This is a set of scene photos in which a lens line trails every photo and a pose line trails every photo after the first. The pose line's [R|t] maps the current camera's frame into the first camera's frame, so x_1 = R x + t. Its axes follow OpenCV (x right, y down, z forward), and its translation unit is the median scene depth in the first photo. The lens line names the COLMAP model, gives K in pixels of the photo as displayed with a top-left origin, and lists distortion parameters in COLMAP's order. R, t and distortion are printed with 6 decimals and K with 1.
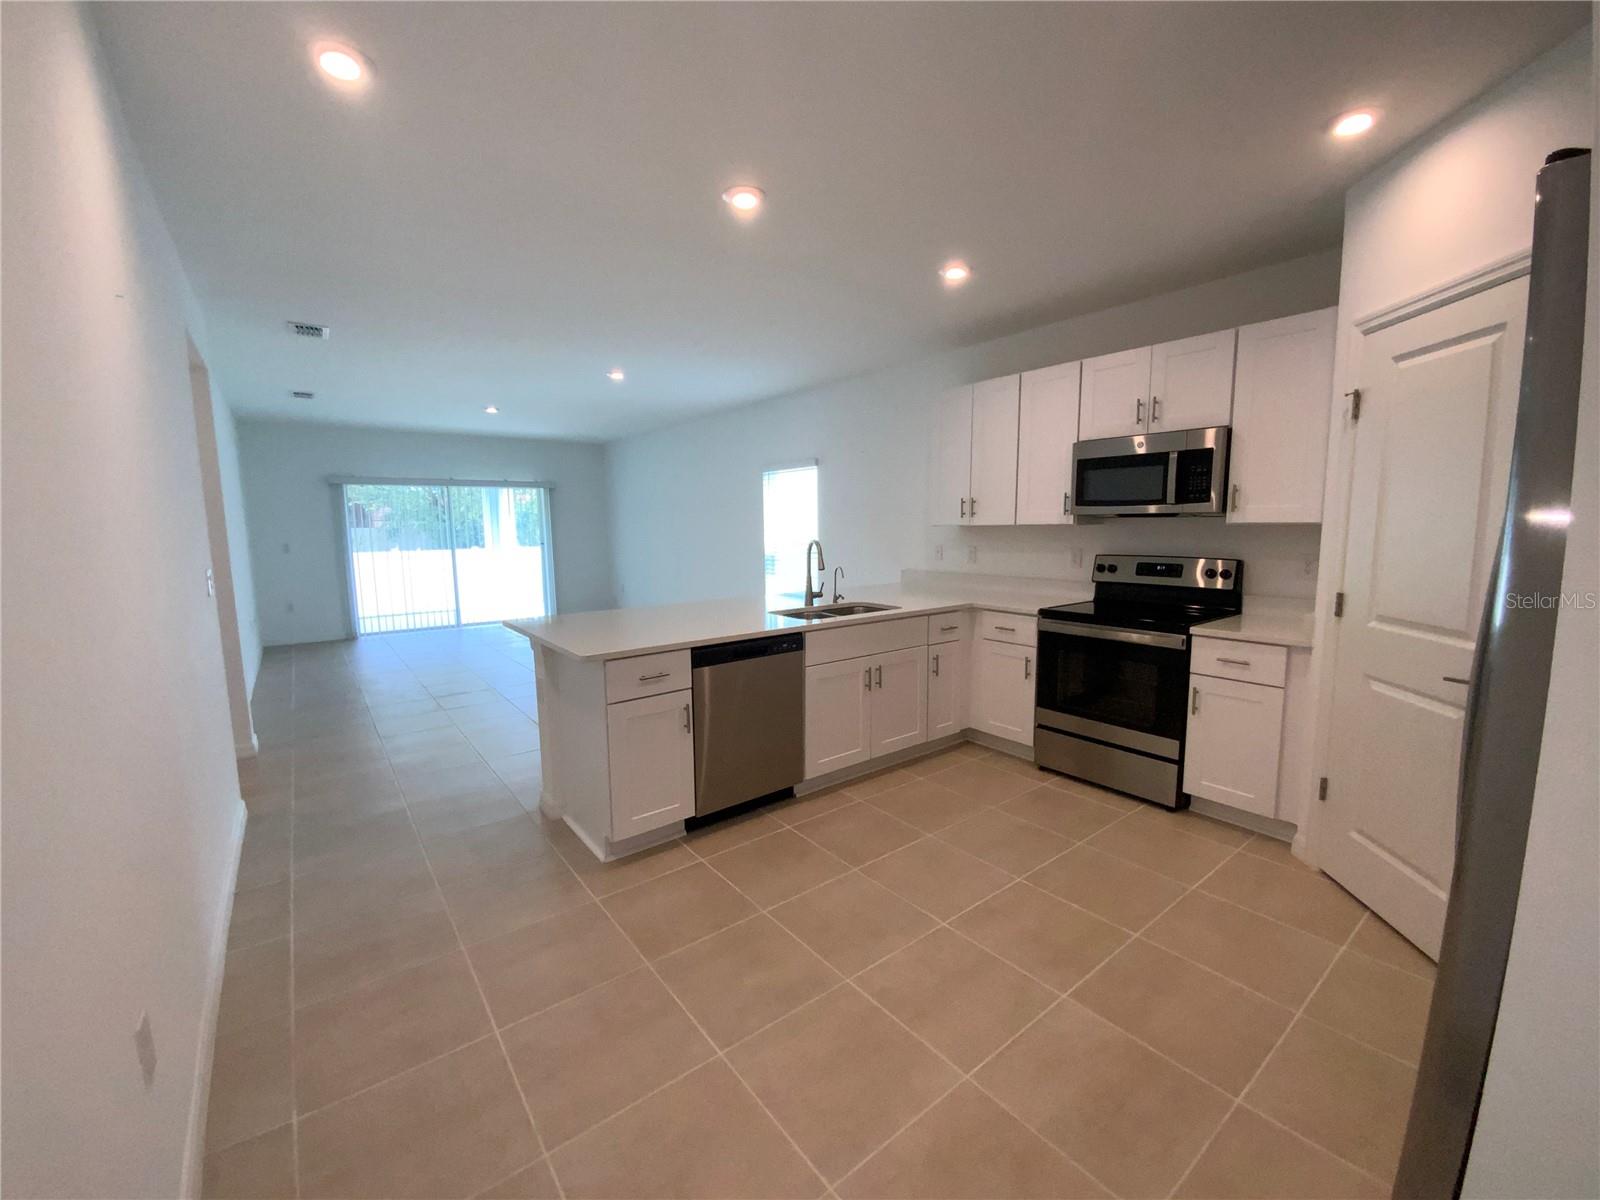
lens RADIAL K [[650.1, 0, 801.0], [0, 650.1, 614.3], [0, 0, 1]] dist [-0.000371, -0.000050]
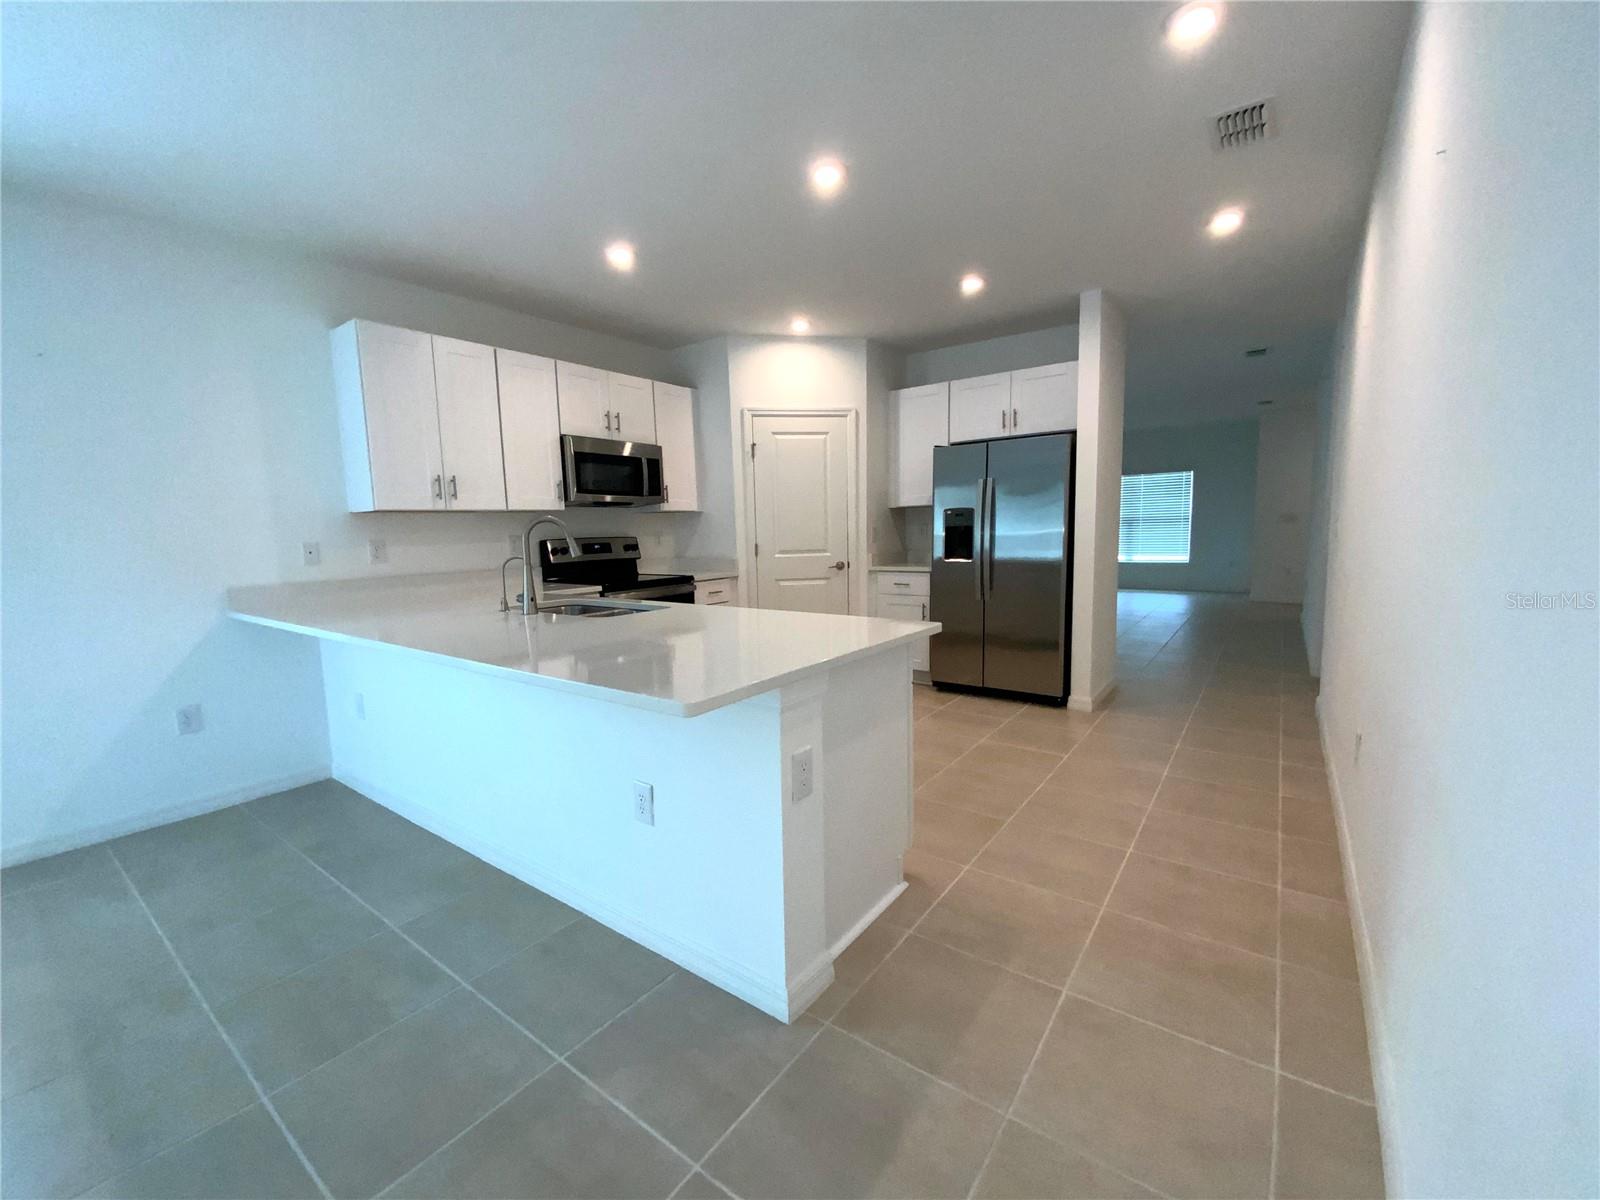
lens RADIAL K [[650.1, 0, 806.0], [0, 650.1, 605.6], [0, 0, 1]] dist [-0.000371, -0.000050]
pose [[-0.296246, -0.103950, 0.949438, -0.764955], [0.158768, 0.974870, 0.156273, -0.090573], [-0.941823, 0.197036, -0.272297, 0.967623]]
